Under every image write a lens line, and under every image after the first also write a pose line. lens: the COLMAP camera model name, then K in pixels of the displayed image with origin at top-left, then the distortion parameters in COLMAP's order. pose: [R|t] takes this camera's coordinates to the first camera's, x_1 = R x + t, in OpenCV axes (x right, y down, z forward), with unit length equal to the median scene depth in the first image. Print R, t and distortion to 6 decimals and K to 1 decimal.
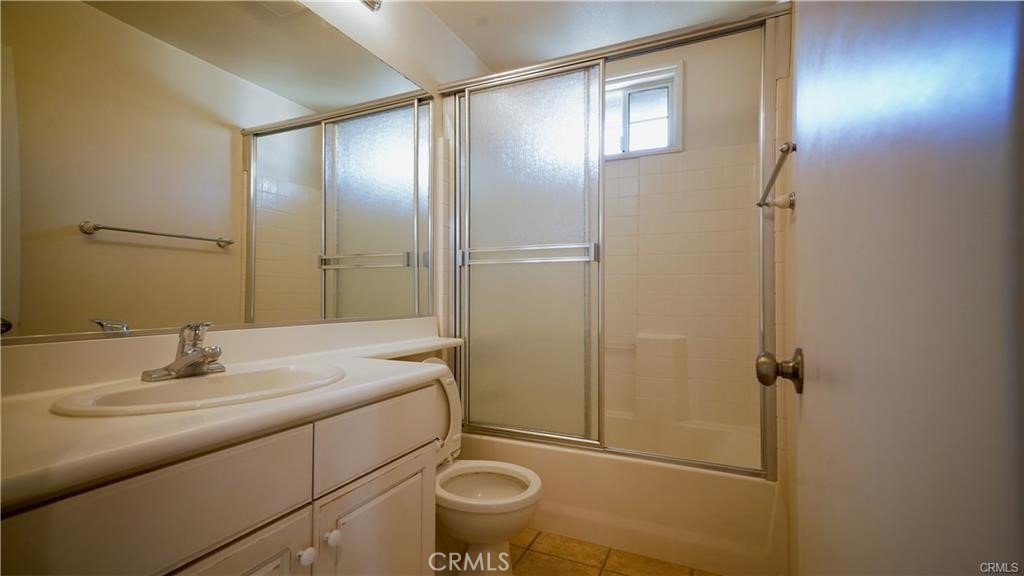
lens RADIAL K [[448.4, 0, 514.3], [0, 448.4, 285.9], [0, 0, 1]] dist [0.018562, 0.000617]
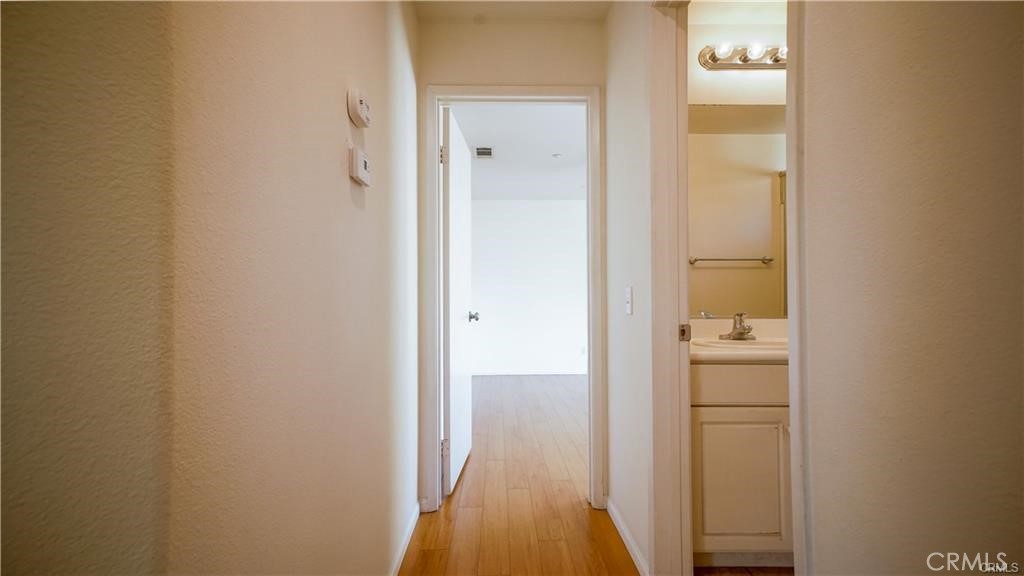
lens RADIAL K [[448.4, 0, 510.4], [0, 448.4, 286.4], [0, 0, 1]] dist [0.018562, 0.000617]
pose [[0.435802, -0.021232, -0.899792, 0.639440], [0.019373, 0.999711, -0.014207, -0.028239], [0.899834, -0.011240, 0.436087, -0.773296]]
